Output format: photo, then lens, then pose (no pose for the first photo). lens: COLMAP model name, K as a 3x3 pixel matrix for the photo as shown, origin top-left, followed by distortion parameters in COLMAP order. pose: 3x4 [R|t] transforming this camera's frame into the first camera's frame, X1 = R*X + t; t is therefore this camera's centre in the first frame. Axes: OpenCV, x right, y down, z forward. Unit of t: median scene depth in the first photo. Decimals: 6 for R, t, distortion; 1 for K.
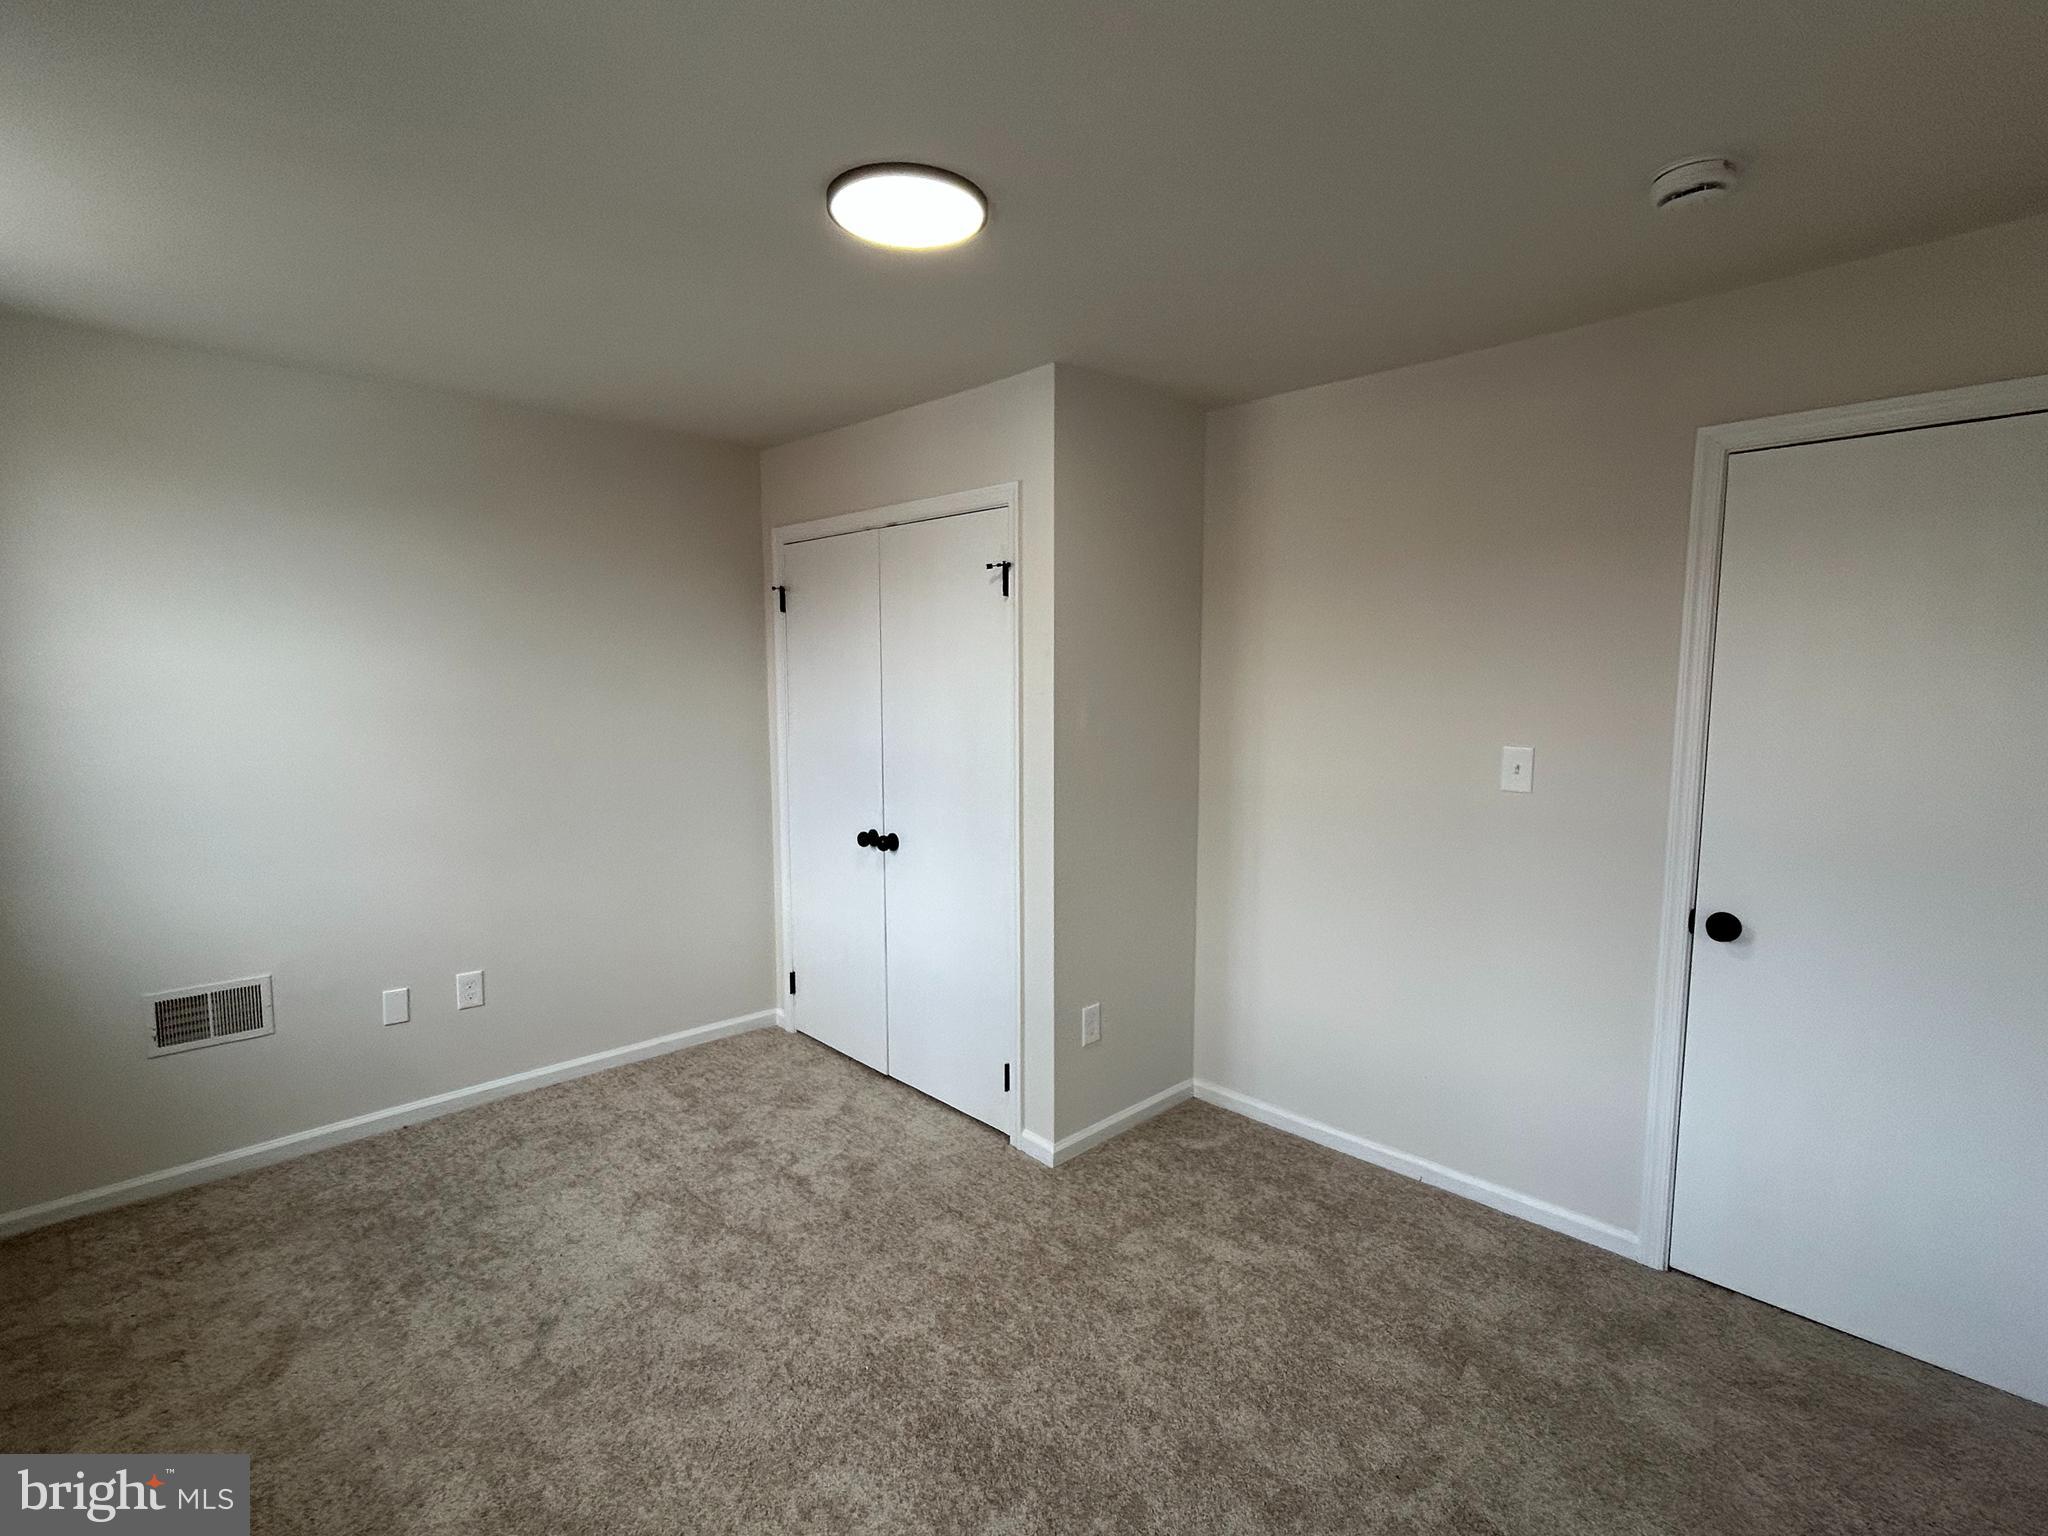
lens RADIAL K [[977.4, 0, 1033.1], [0, 977.4, 774.3], [0, 0, 1]] dist [-0.005219, 0.001854]
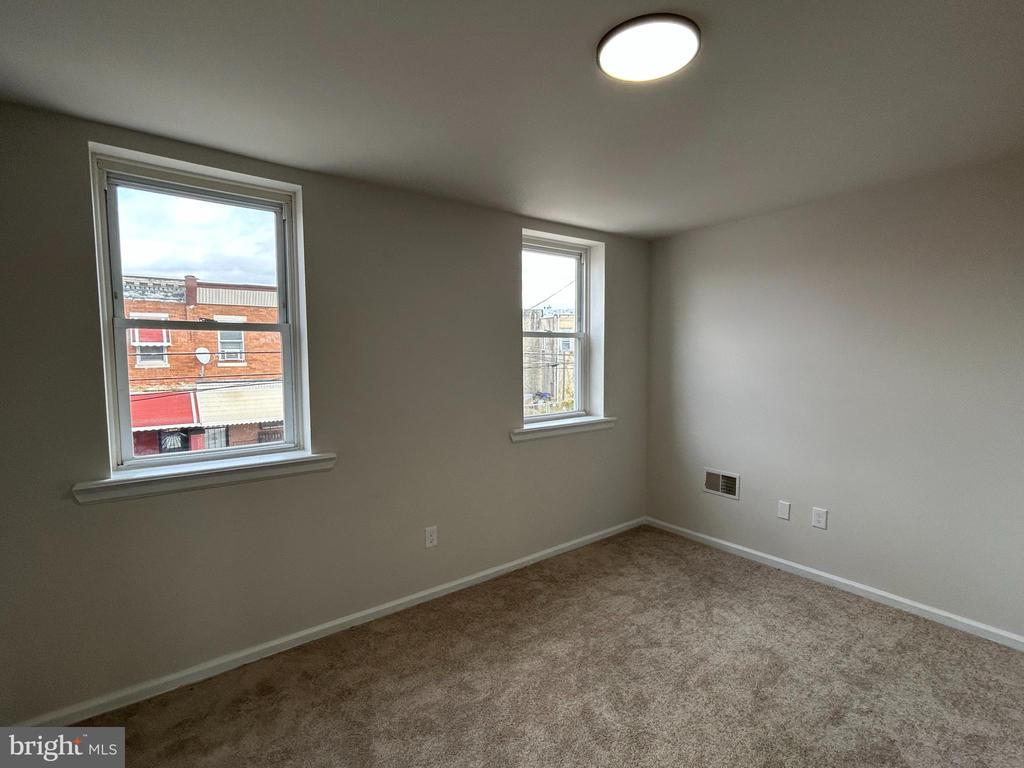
lens RADIAL K [[488.7, 0, 520.9], [0, 488.7, 380.0], [0, 0, 1]] dist [-0.005219, 0.001854]
pose [[-0.110272, 0.058775, -0.992162, 0.421292], [-0.103341, 0.992161, 0.070260, -0.049929], [0.988514, 0.110279, -0.103334, 0.541704]]
